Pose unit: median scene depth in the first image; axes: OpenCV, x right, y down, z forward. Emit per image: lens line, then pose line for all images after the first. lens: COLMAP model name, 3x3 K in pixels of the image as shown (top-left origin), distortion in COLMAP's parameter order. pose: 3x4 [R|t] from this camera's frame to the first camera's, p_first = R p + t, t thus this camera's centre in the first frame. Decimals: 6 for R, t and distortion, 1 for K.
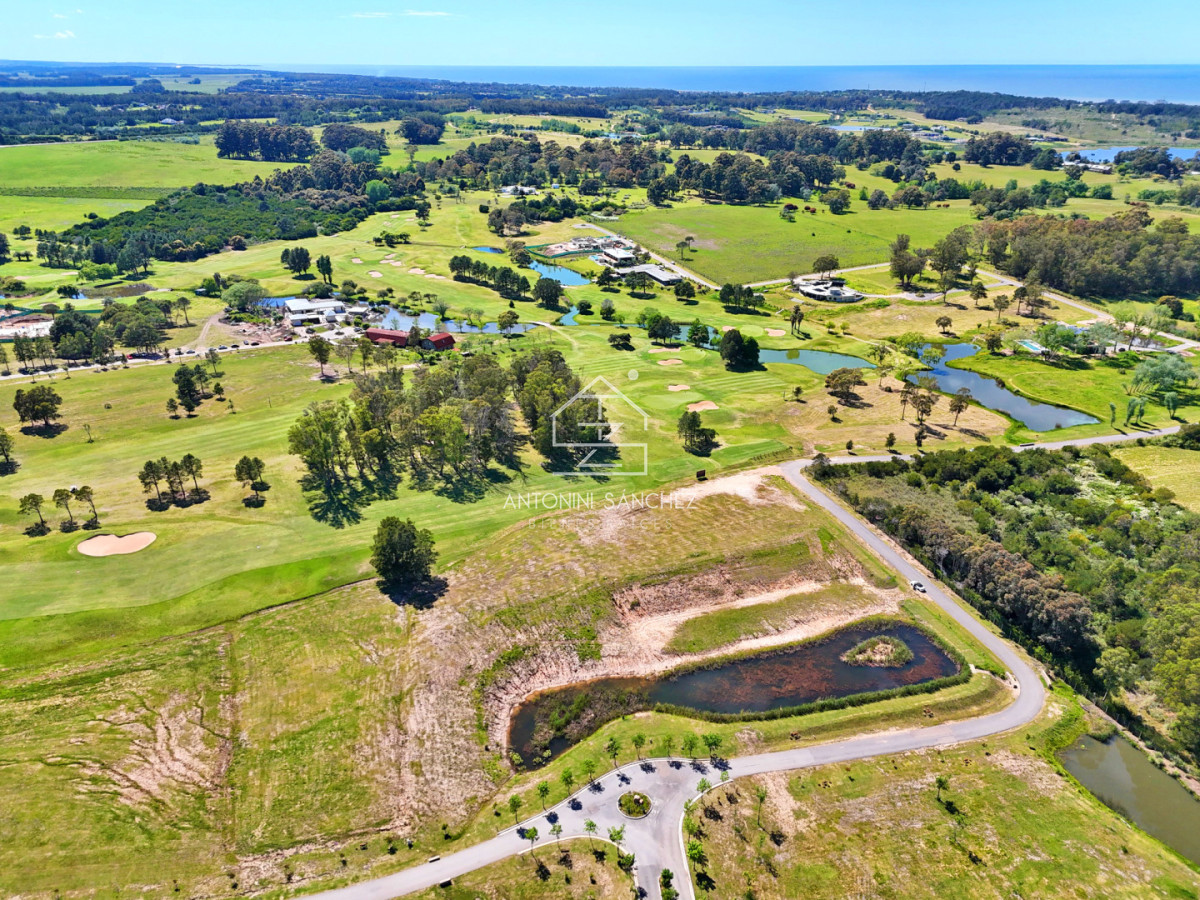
lens RADIAL K [[882.5, 0, 599.0], [0, 882.5, 453.6], [0, 0, 1]] dist [0.081230, -0.076298]
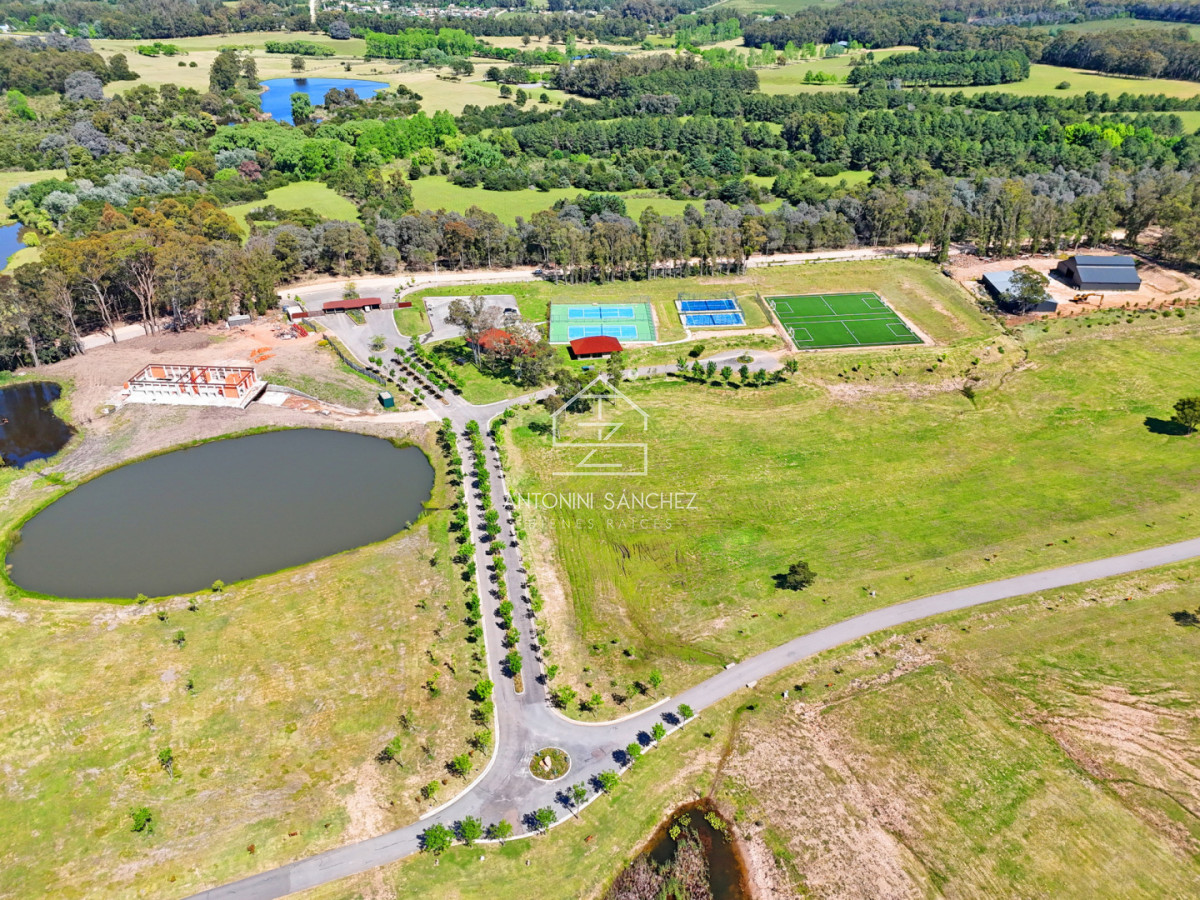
lens RADIAL K [[882.5, 0, 601.4], [0, 882.5, 450.5], [0, 0, 1]] dist [0.081230, -0.076298]
pose [[-0.993827, 0.057509, -0.094875, 0.016503], [-0.042921, 0.589277, 0.806790, -0.136337], [0.102305, 0.805882, -0.583171, 0.382842]]
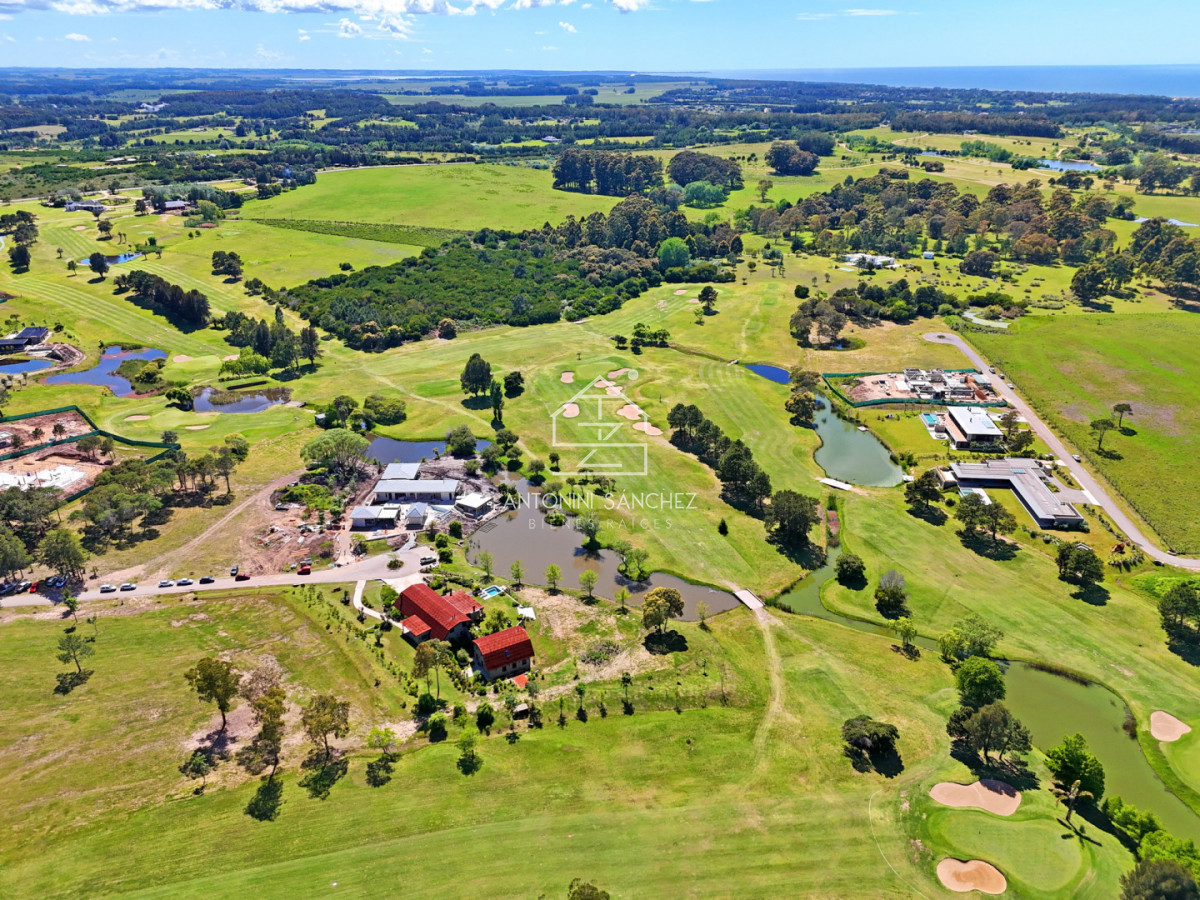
lens RADIAL K [[882.5, 0, 597.7], [0, 882.5, 451.7], [0, 0, 1]] dist [0.081230, -0.076298]
pose [[0.898498, 0.168502, -0.405350, 0.045996], [-0.170495, 0.984856, 0.031481, -0.203636], [0.404516, 0.040825, 0.913619, 0.415135]]
